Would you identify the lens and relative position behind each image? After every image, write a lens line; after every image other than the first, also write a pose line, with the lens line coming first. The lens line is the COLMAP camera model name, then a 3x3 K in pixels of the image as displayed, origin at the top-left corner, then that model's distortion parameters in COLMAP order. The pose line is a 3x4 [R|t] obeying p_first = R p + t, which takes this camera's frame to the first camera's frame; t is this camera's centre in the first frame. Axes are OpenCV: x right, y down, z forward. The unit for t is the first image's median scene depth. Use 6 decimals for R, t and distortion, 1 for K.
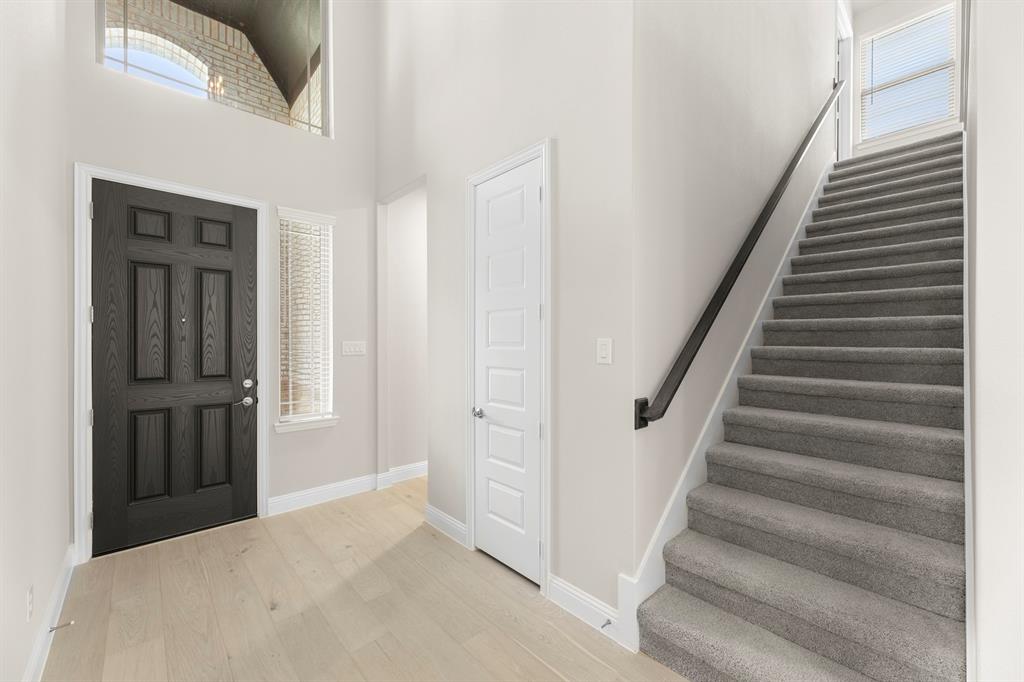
lens RADIAL K [[417.7, 0, 510.9], [0, 417.7, 343.9], [0, 0, 1]] dist [0.010481, 0.000311]
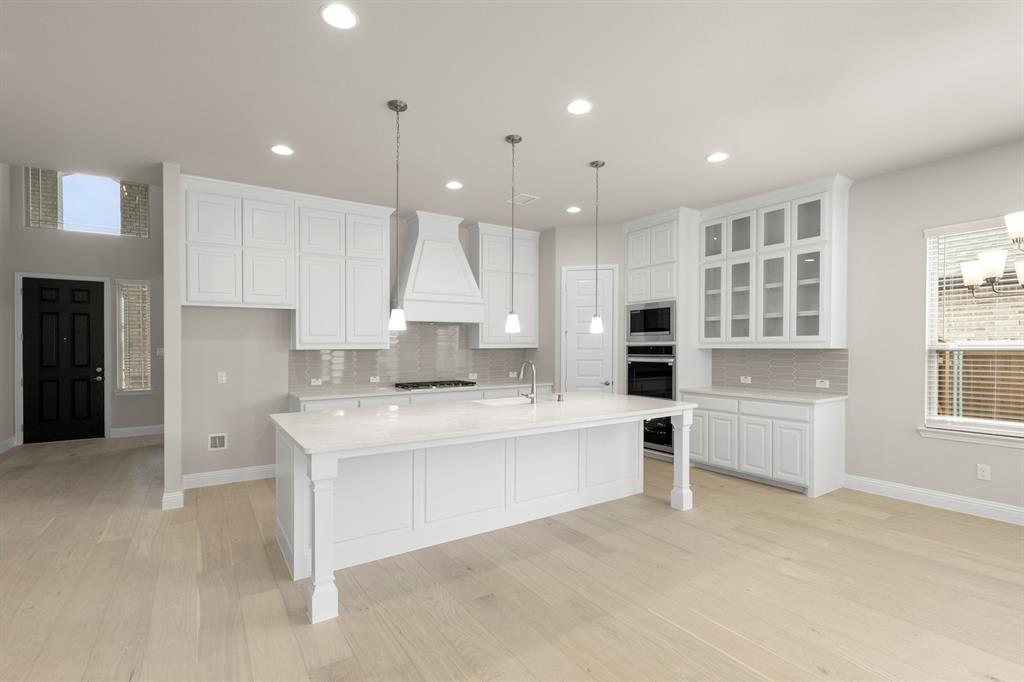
lens RADIAL K [[477.4, 0, 518.3], [0, 477.4, 347.5], [0, 0, 1]] dist [-0.001036, -0.000038]
pose [[0.989983, -0.000866, -0.141182, 1.737667], [0.000516, 0.999997, -0.002514, -0.004549], [0.141184, 0.002416, 0.989980, -1.004262]]
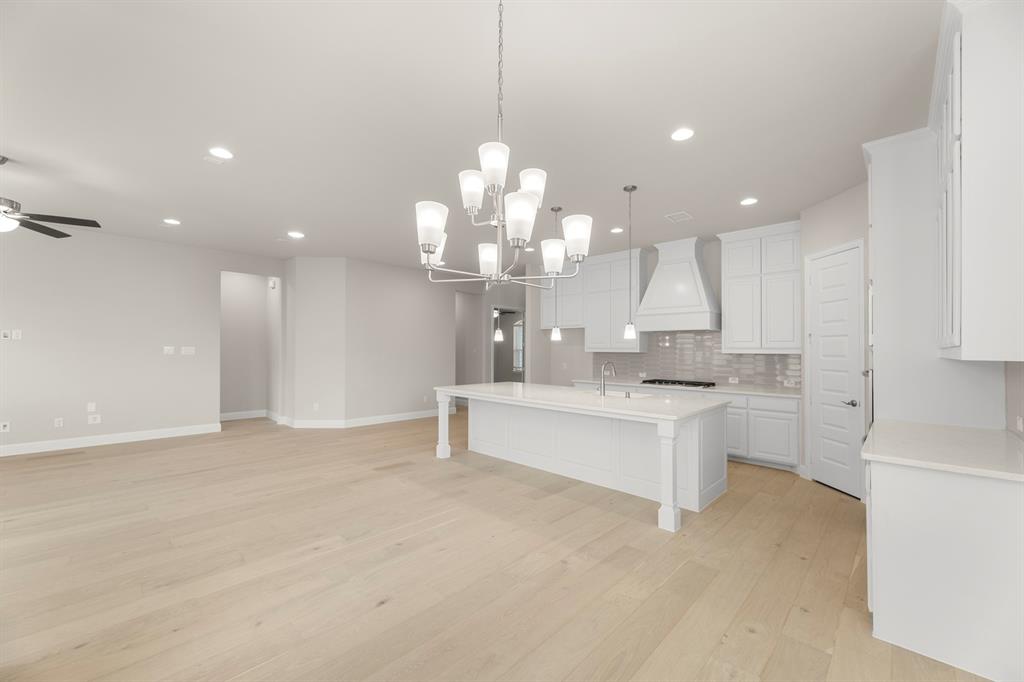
lens RADIAL K [[417.7, 0, 512.9], [0, 417.7, 343.8], [0, 0, 1]] dist [0.010481, 0.000311]
pose [[0.068650, -0.010747, -0.997583, 3.054818], [-0.012274, 0.999857, -0.011616, -0.014604], [0.997565, 0.013042, 0.068508, -0.097554]]
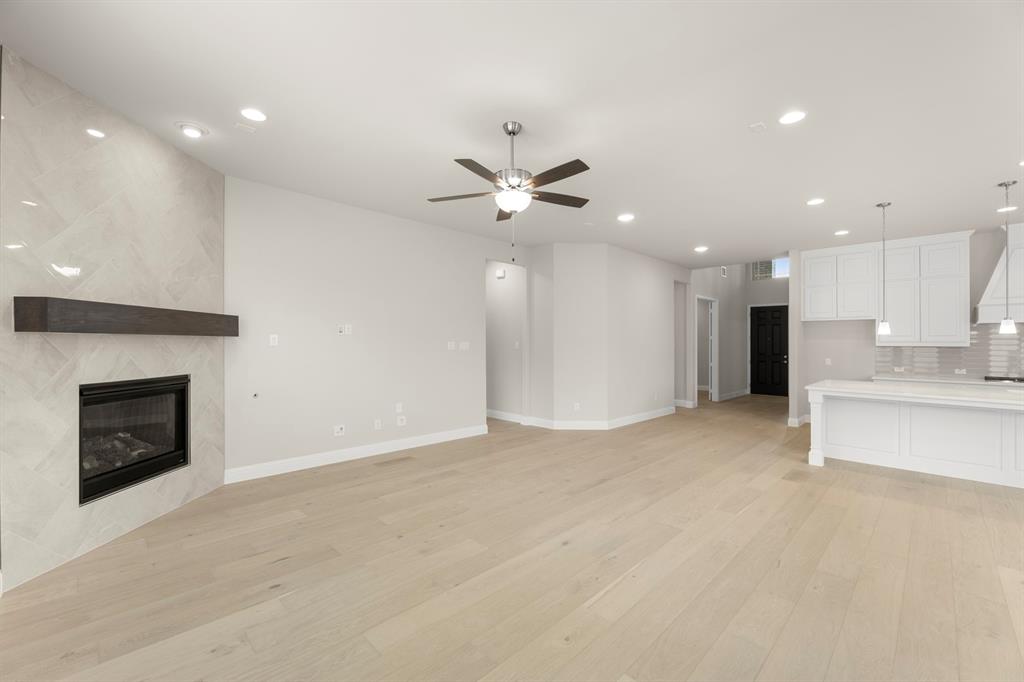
lens RADIAL K [[424.4, 0, 511.3], [0, 424.4, 340.3], [0, 0, 1]] dist [0.000617, 0.000014]
pose [[0.056056, -0.003383, -0.998422, 2.814703], [-0.008970, 0.999952, -0.003892, -0.005961], [0.998387, 0.009174, 0.056023, -1.483392]]
